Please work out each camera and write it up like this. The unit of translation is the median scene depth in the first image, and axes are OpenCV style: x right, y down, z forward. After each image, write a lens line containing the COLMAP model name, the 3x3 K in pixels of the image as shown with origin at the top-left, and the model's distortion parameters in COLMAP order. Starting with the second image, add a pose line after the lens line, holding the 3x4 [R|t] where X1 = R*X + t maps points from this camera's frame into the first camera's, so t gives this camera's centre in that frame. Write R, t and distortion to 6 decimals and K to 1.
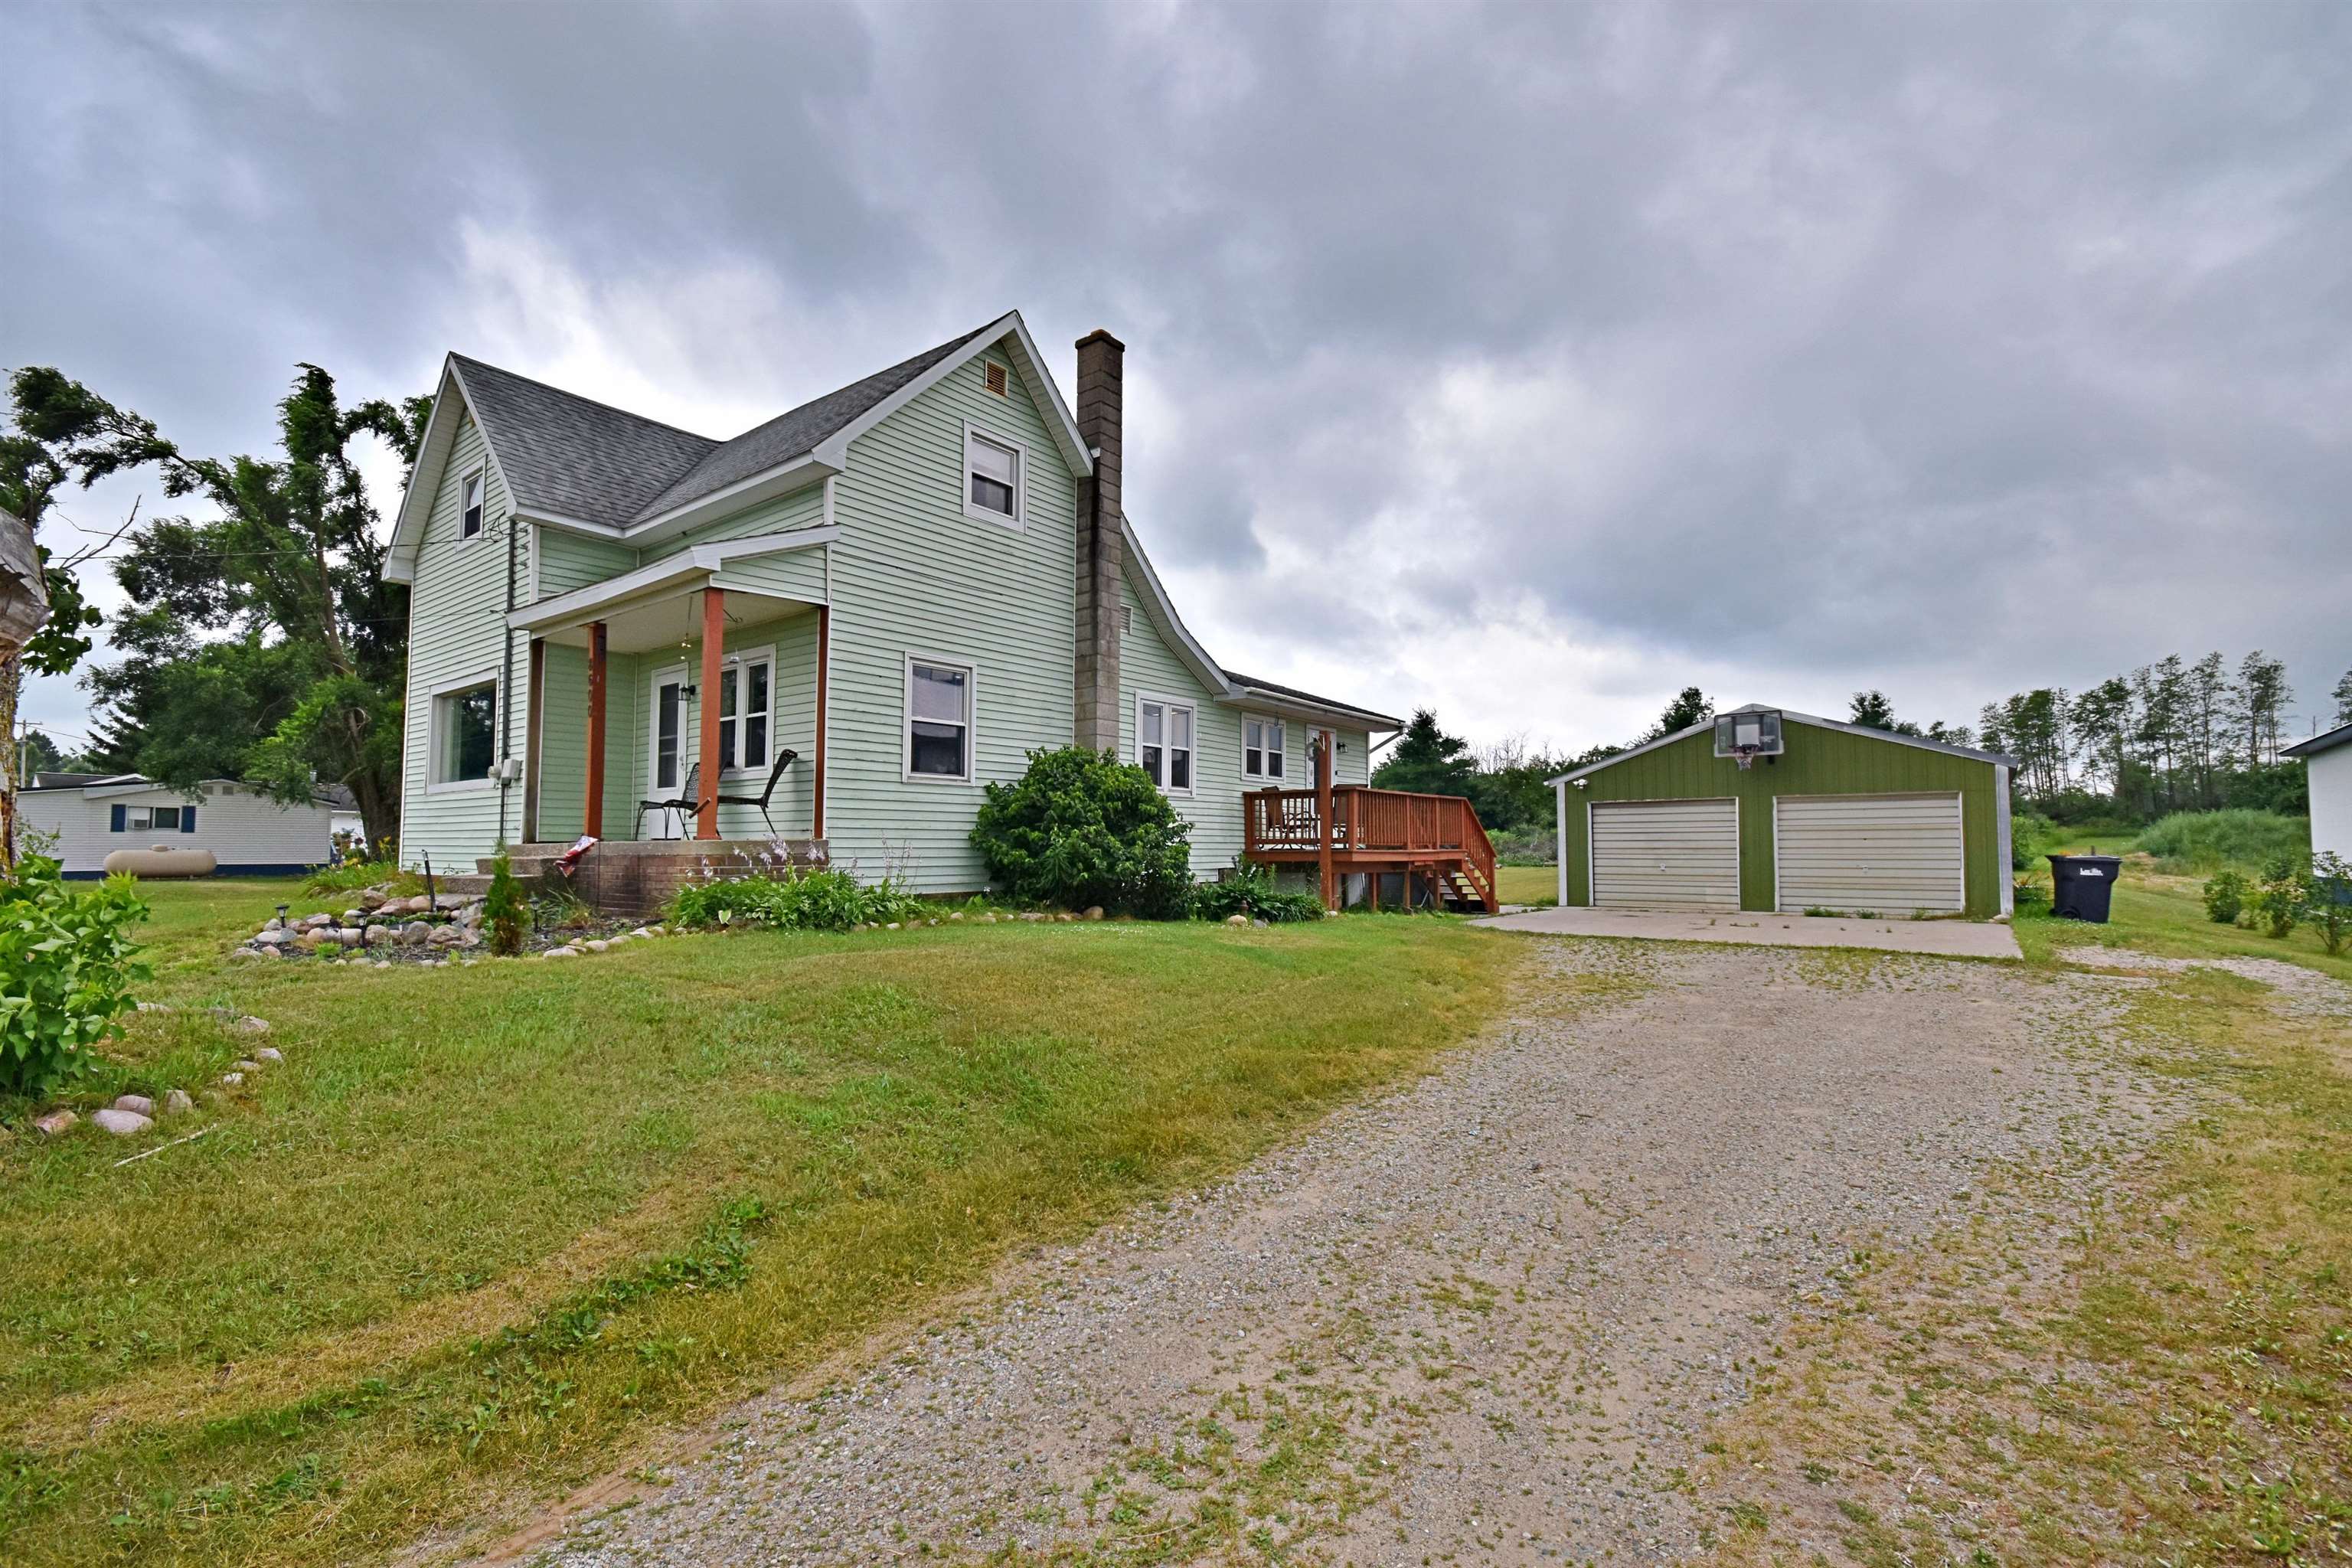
lens RADIAL K [[1021.8, 0, 1195.8], [0, 1021.8, 819.9], [0, 0, 1]] dist [-0.001915, -0.000722]
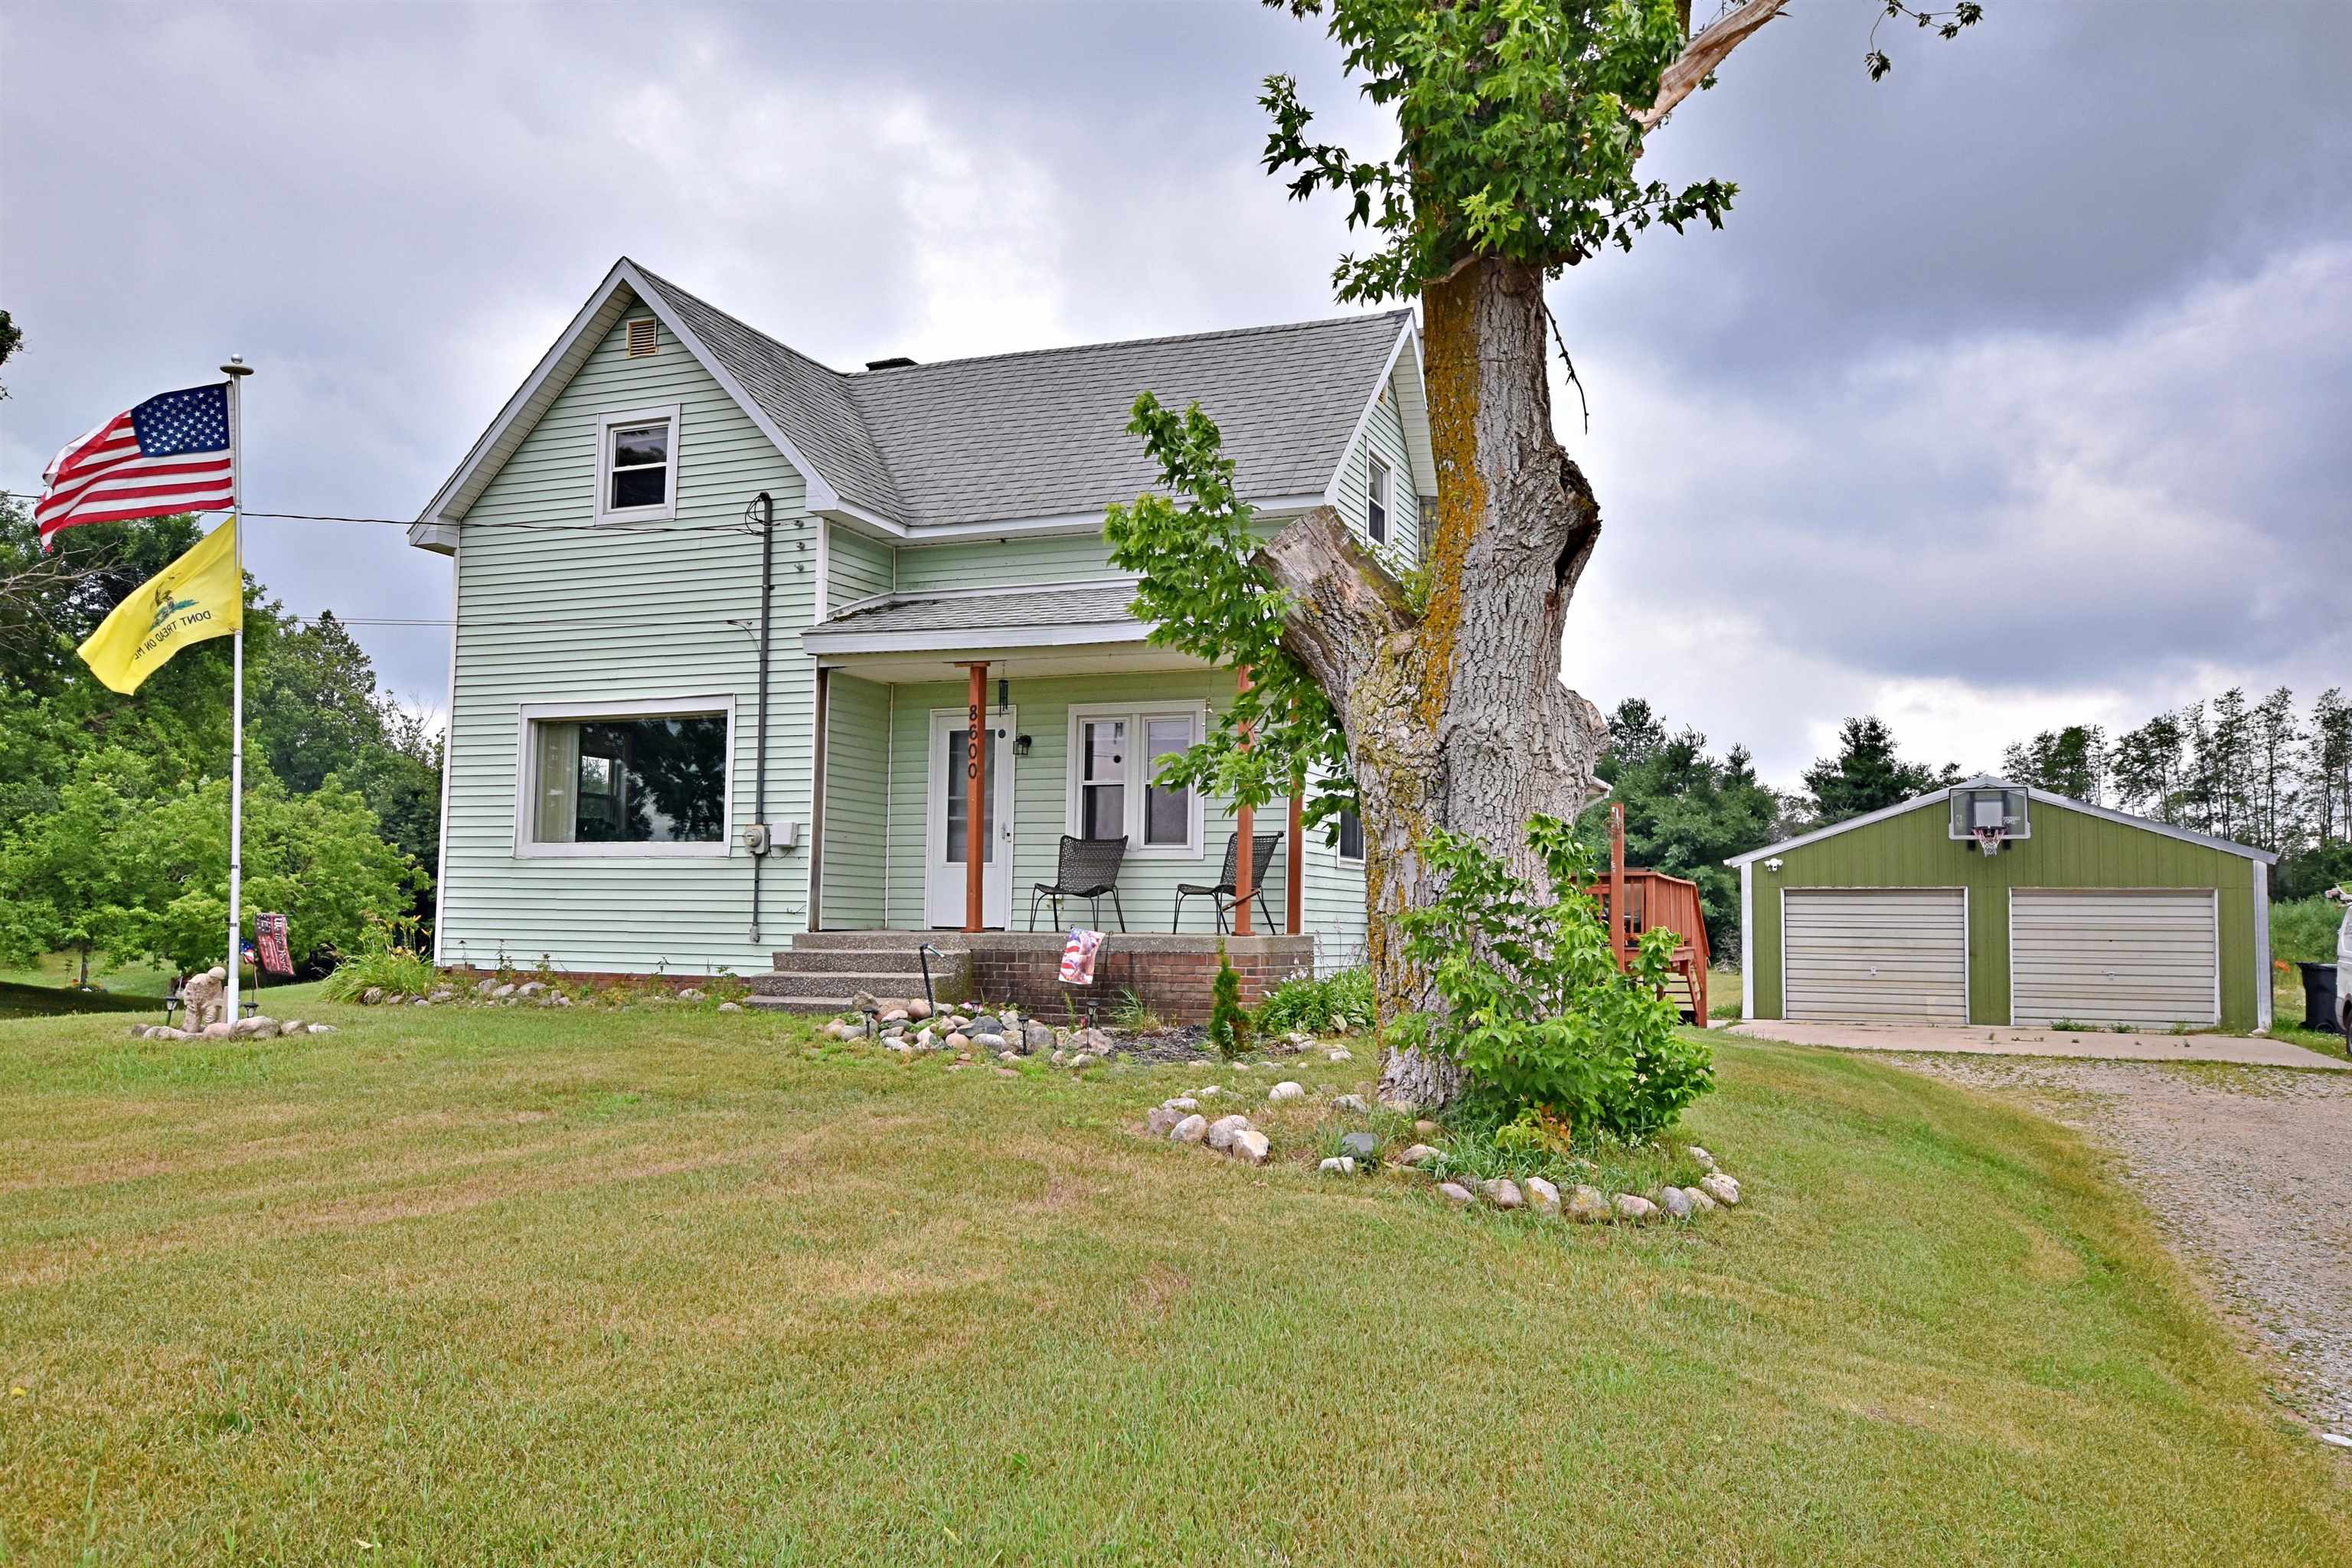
lens RADIAL K [[1768.4, 0, 1173.7], [0, 1768.4, 847.3], [0, 0, 1]] dist [0.004583, 0.055859]
pose [[0.966046, 0.026006, 0.257056, -0.736865], [-0.021792, 0.999578, -0.019231, -0.020552], [-0.257448, 0.012976, 0.966205, -0.362947]]
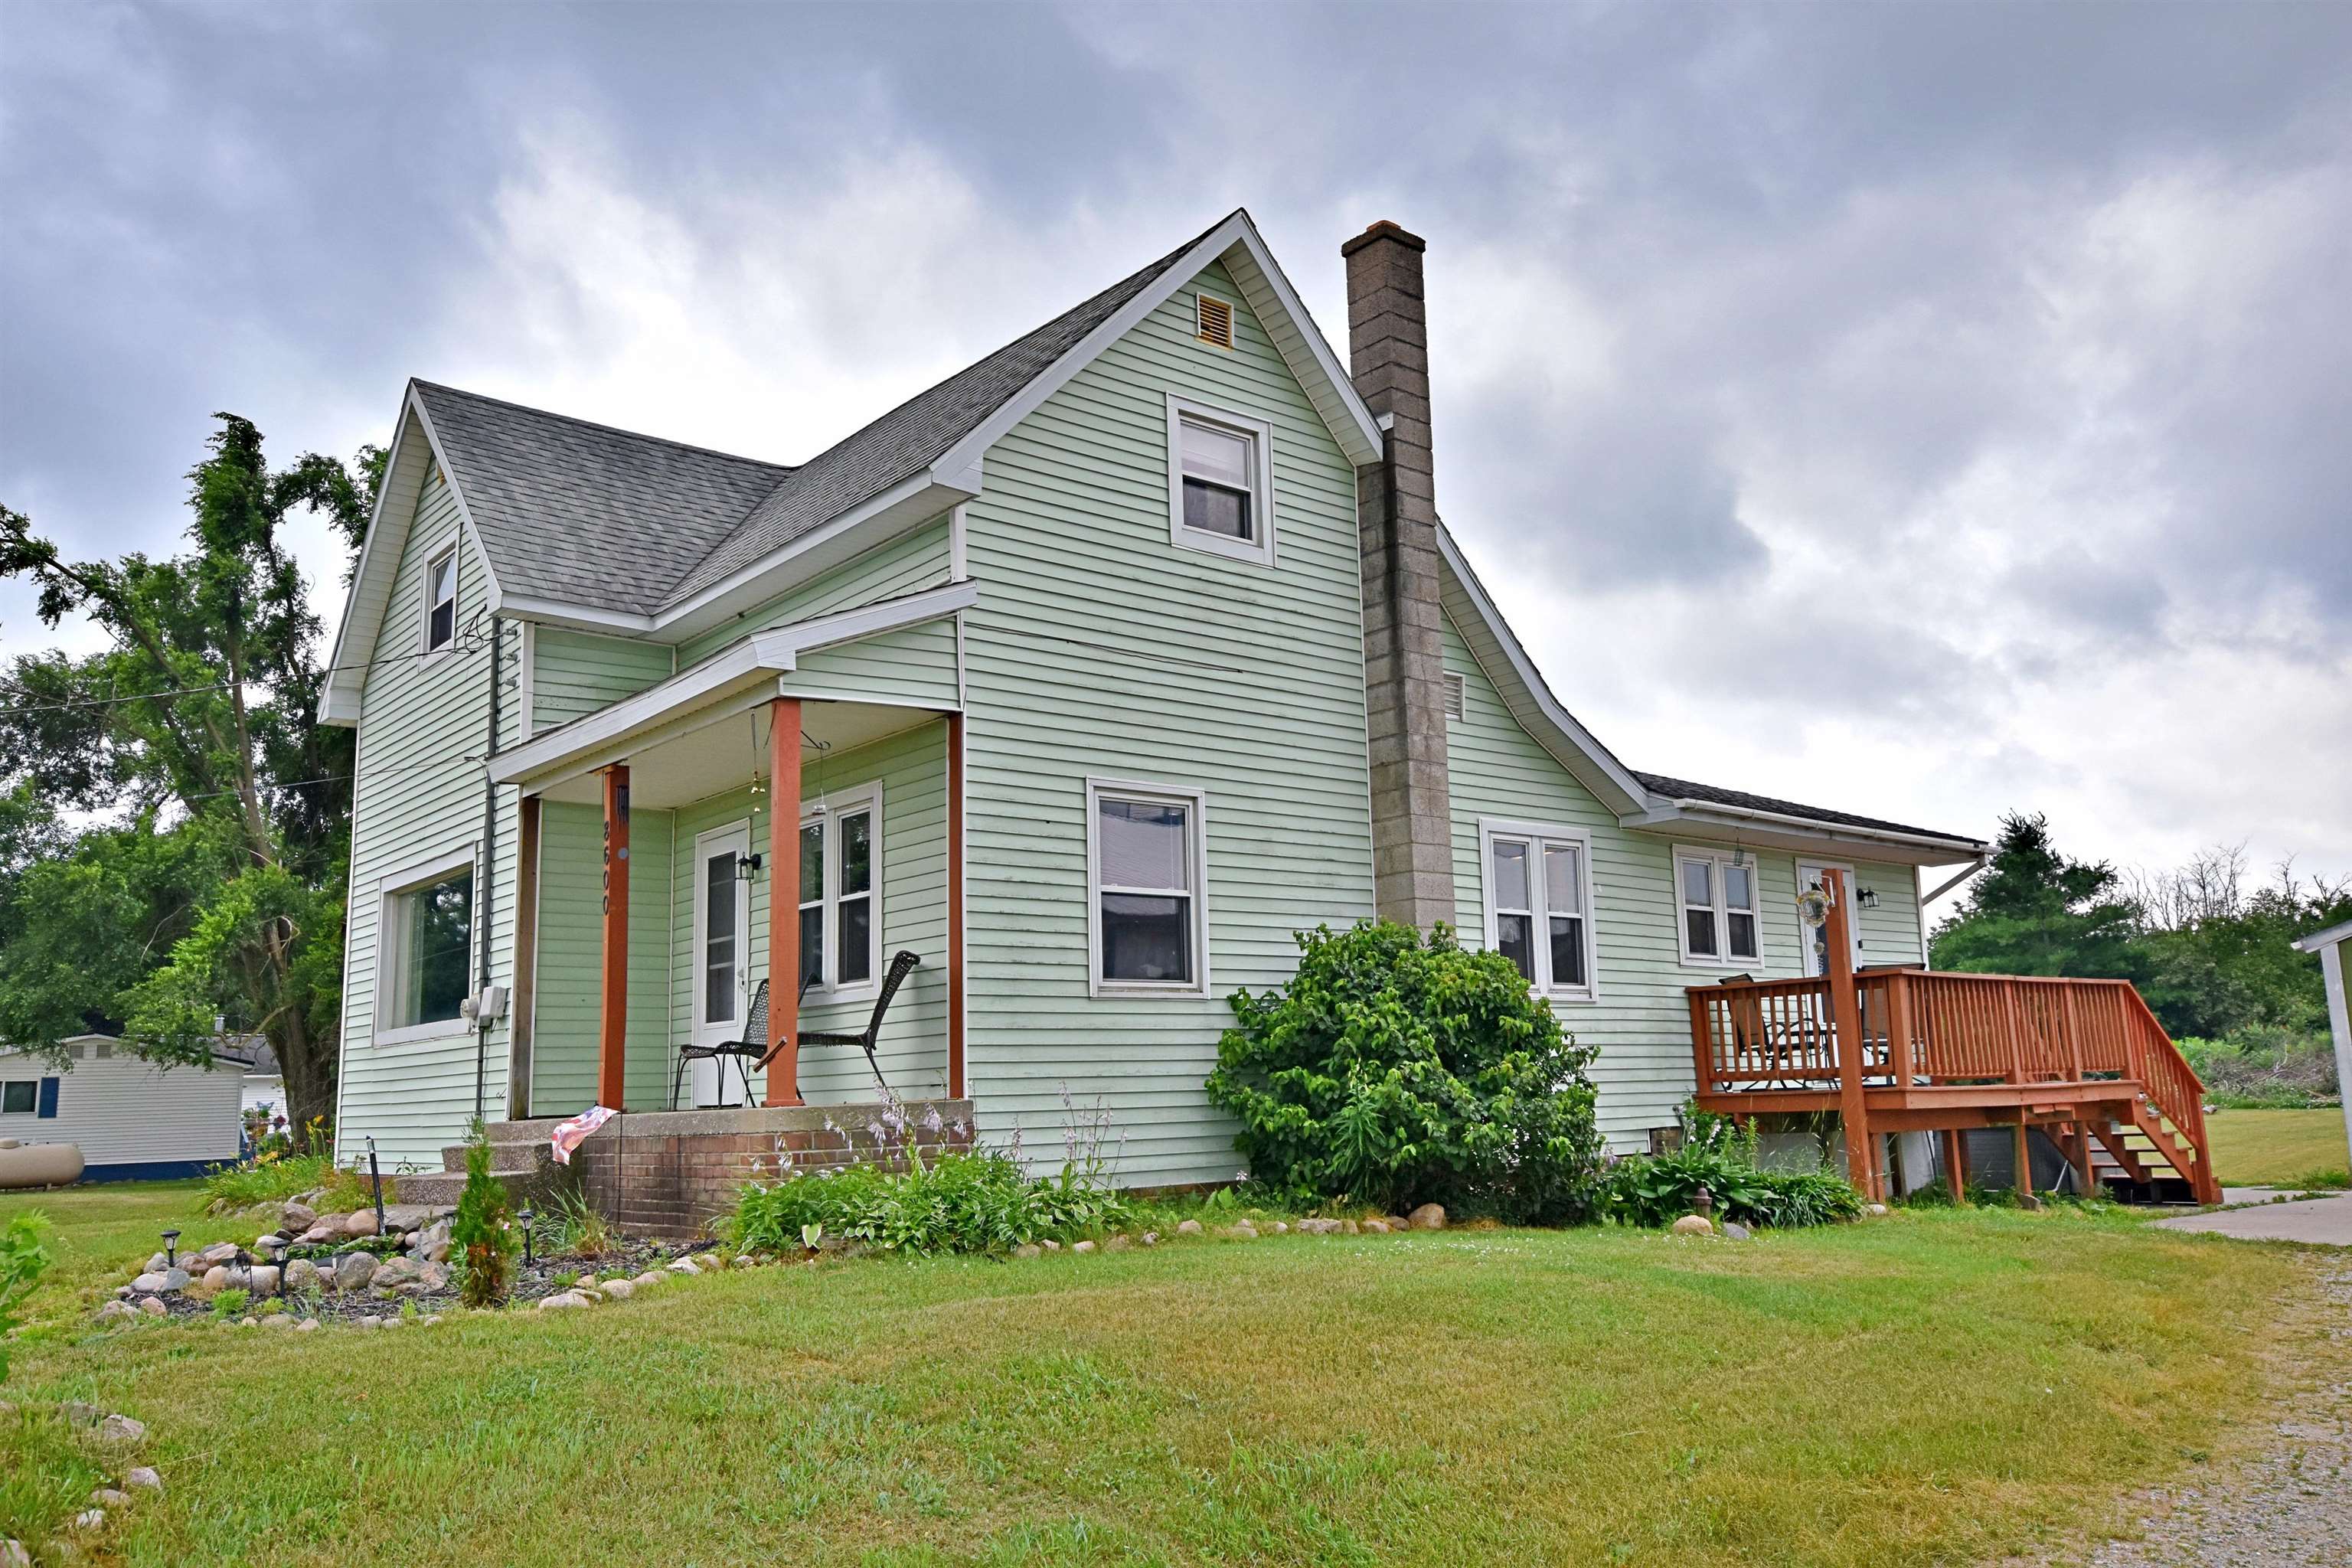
lens RADIAL K [[1768.4, 0, 1173.7], [0, 1768.4, 847.3], [0, 0, 1]] dist [0.004583, 0.055859]
pose [[0.974612, -0.060137, -0.215672, -0.013970], [0.036159, 0.992885, -0.113454, -0.004709], [0.220960, 0.102775, 0.969852, 0.014428]]
